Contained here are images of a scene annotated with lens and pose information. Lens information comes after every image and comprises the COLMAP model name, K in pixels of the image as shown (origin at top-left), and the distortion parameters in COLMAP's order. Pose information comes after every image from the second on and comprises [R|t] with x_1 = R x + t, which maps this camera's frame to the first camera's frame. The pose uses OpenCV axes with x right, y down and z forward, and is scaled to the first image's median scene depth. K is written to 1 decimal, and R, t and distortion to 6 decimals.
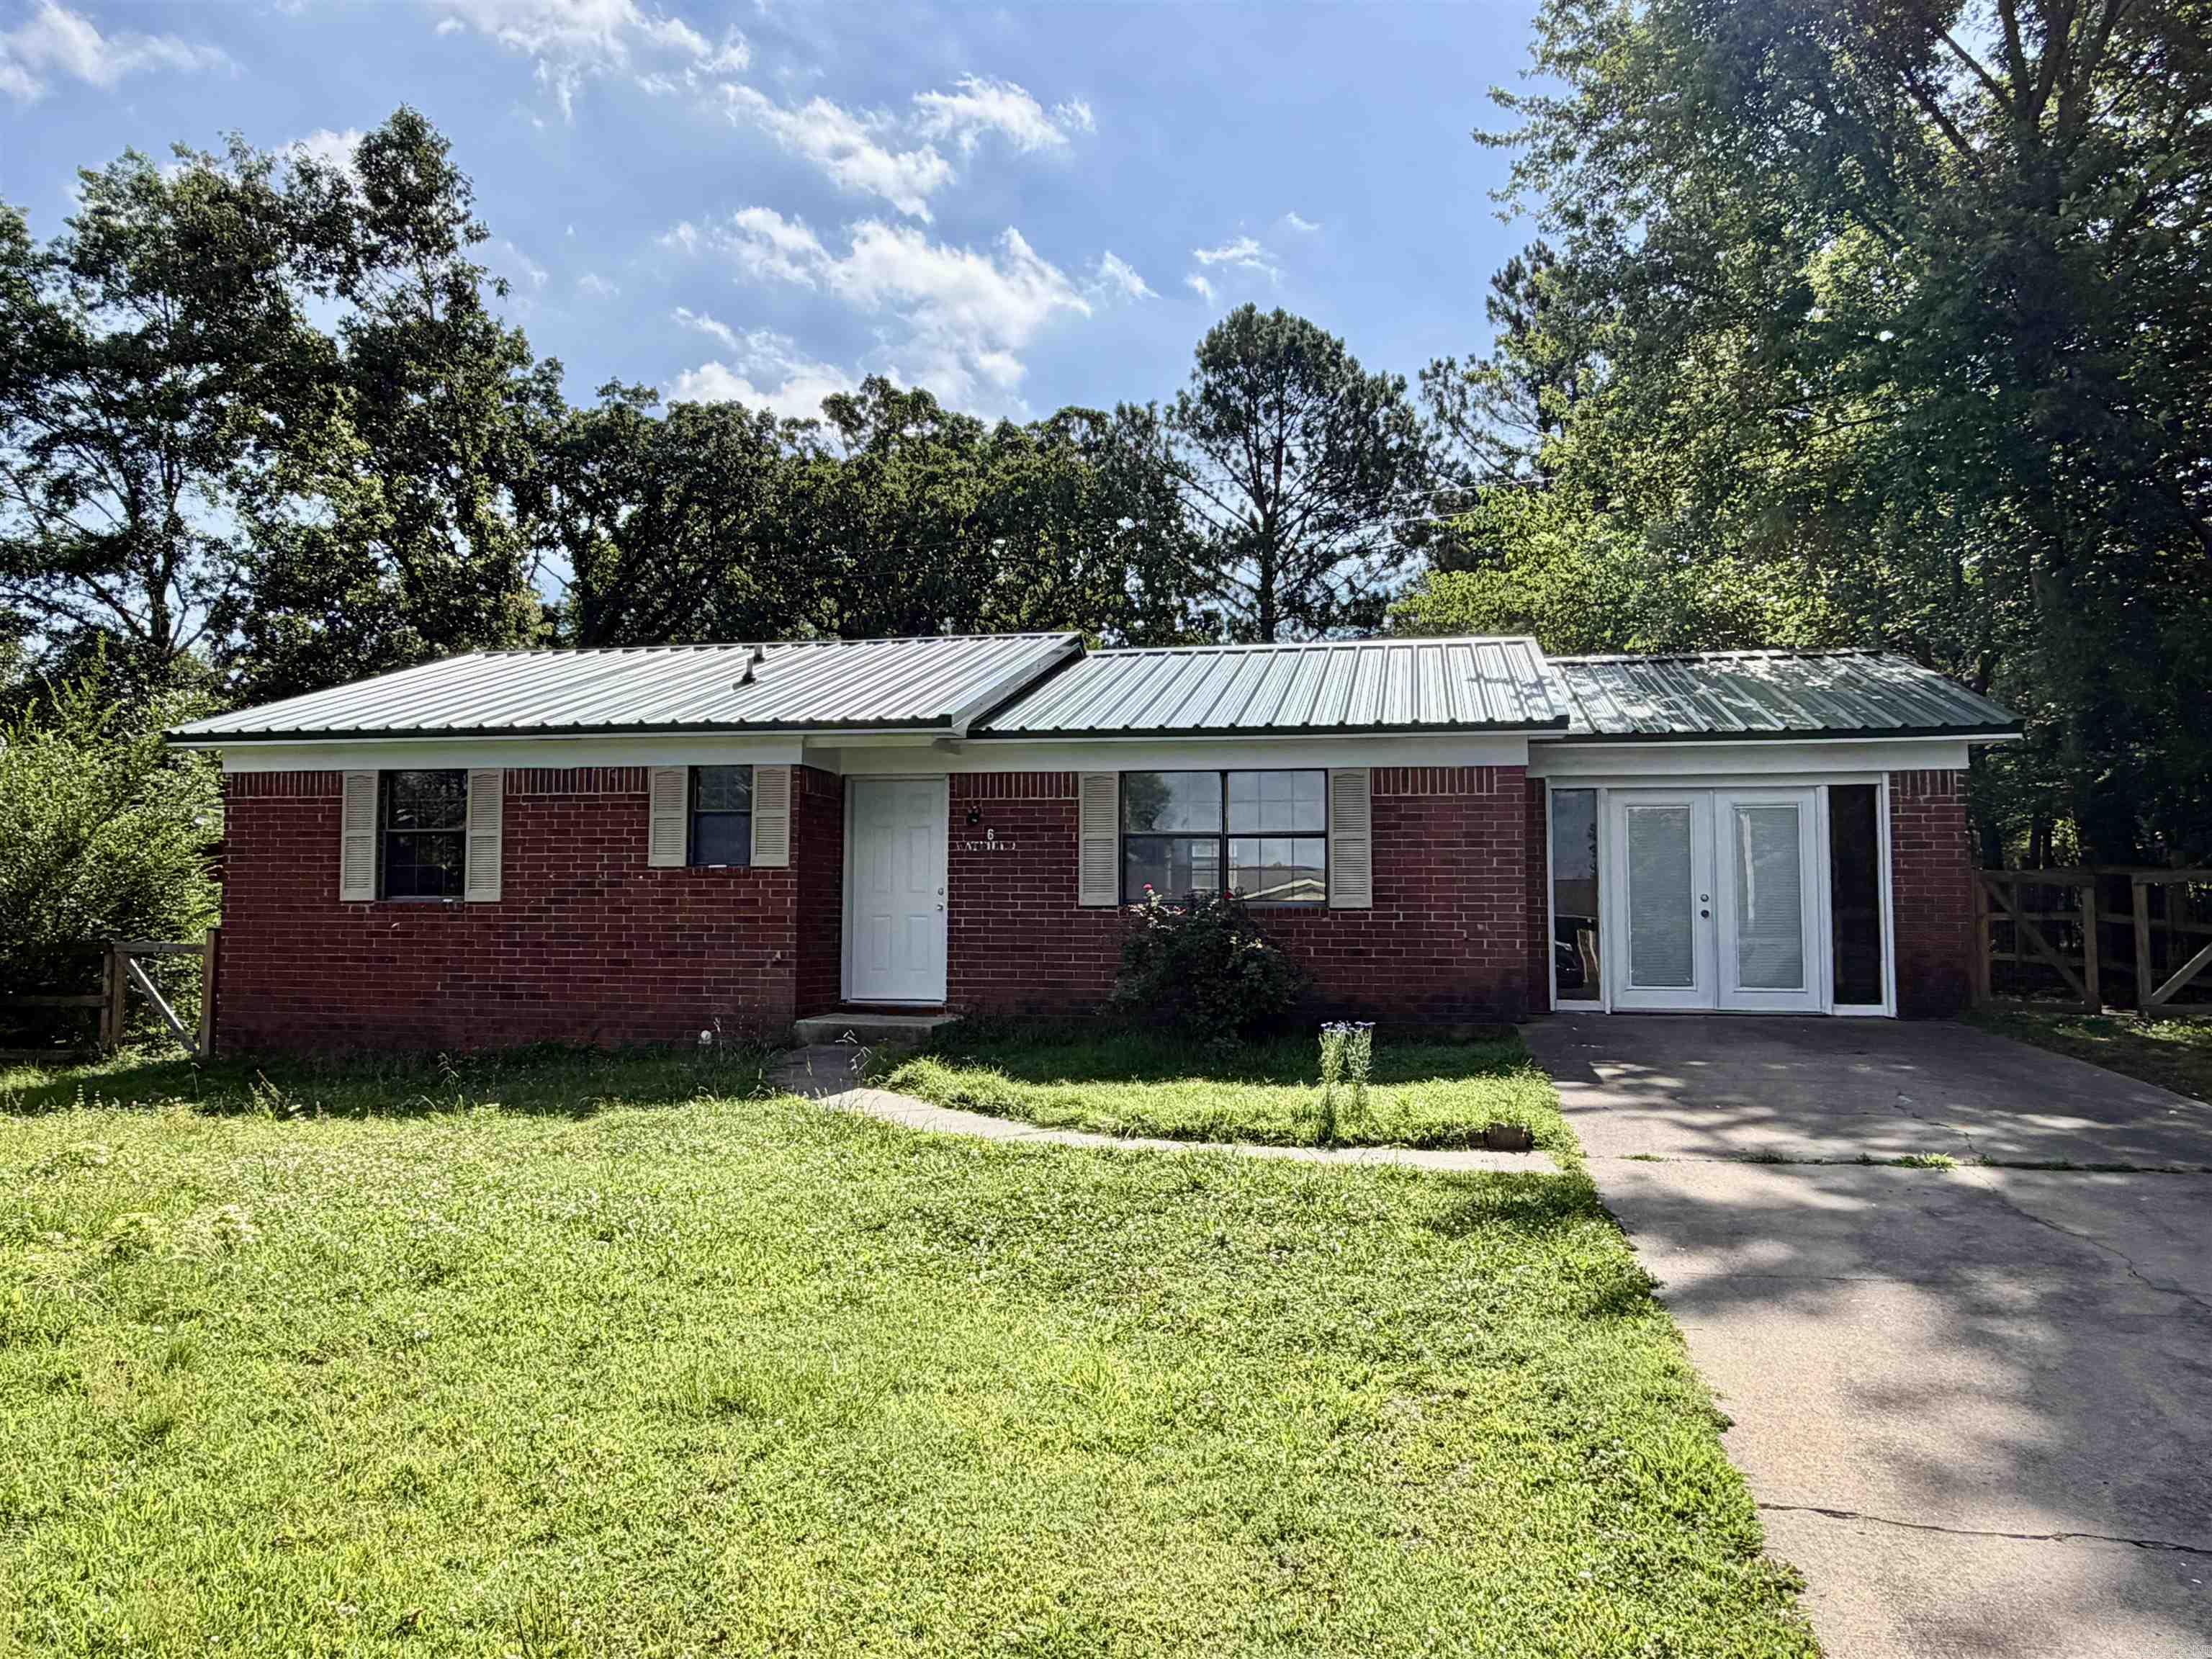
lens RADIAL K [[1555.3, 0, 1106.0], [0, 1555.3, 829.5], [0, 0, 1]] dist [0.000779, 0.001023]
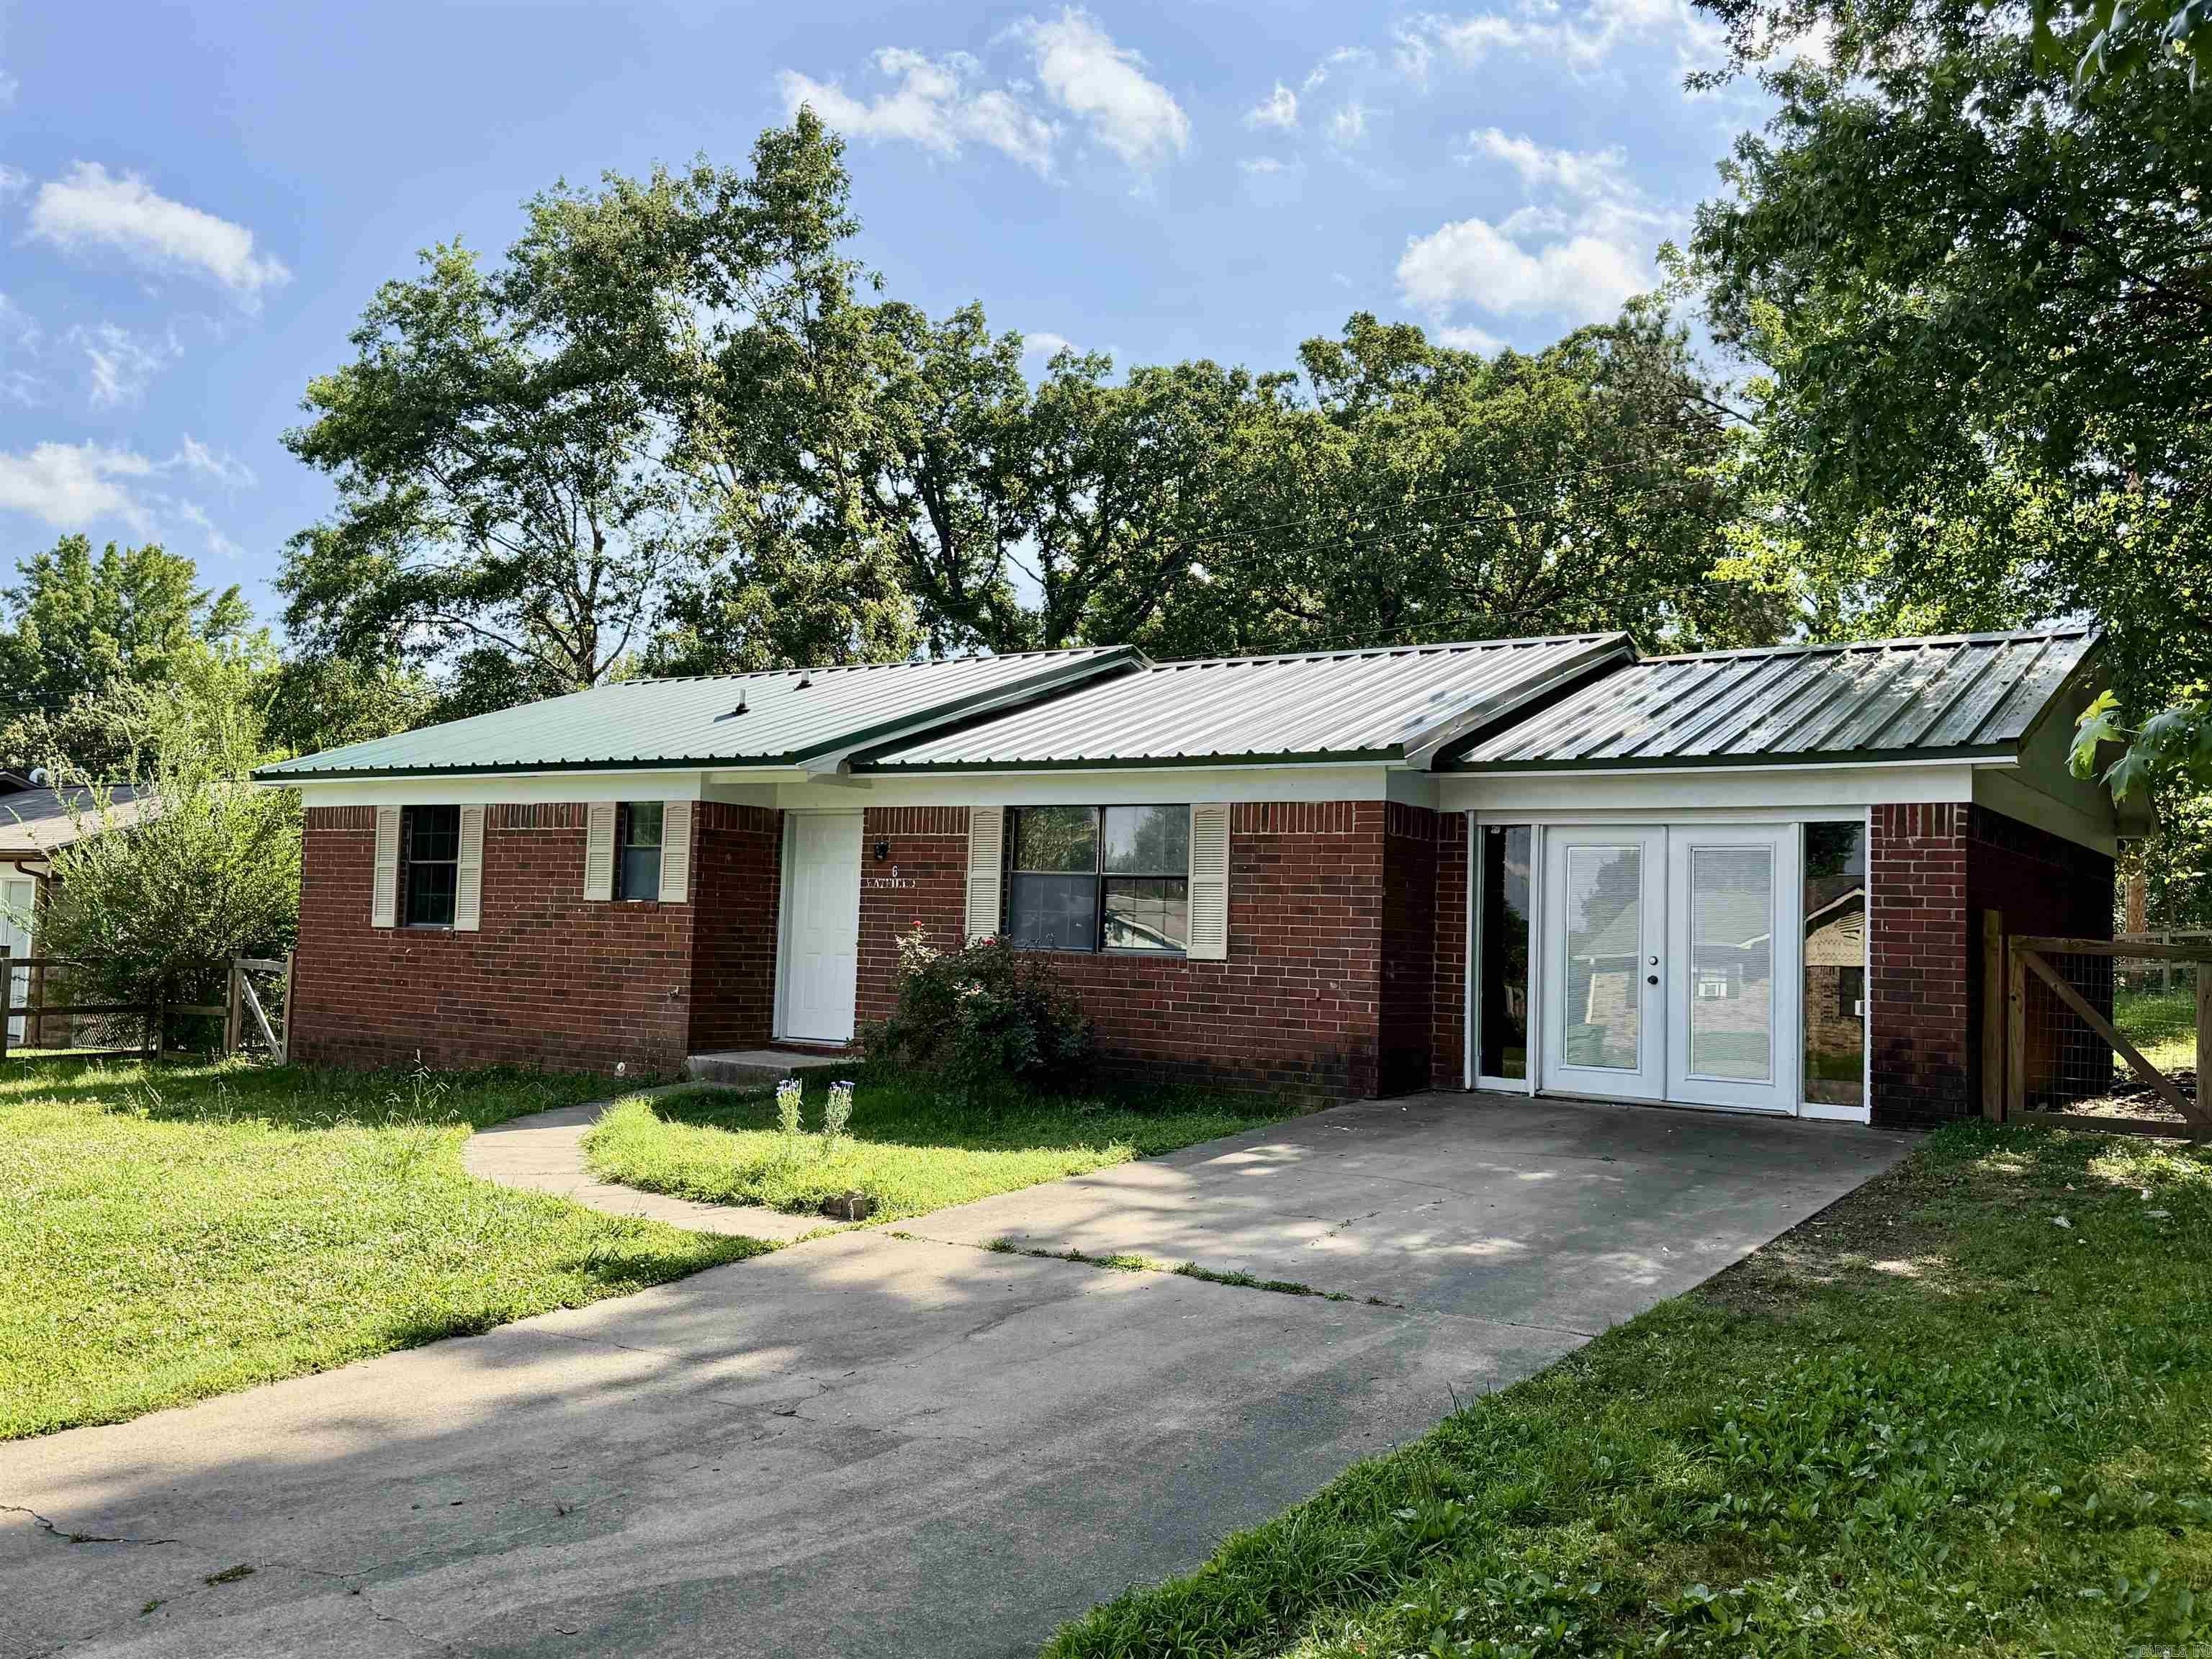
lens RADIAL K [[1867.1, 0, 1106.4], [0, 1867.1, 811.9], [0, 0, 1]] dist [0.084351, -0.001620]
pose [[0.924454, -0.001151, -0.381293, 0.479511], [-0.003845, 0.999916, -0.012340, -0.019645], [0.381275, 0.012874, 0.924372, -0.018155]]
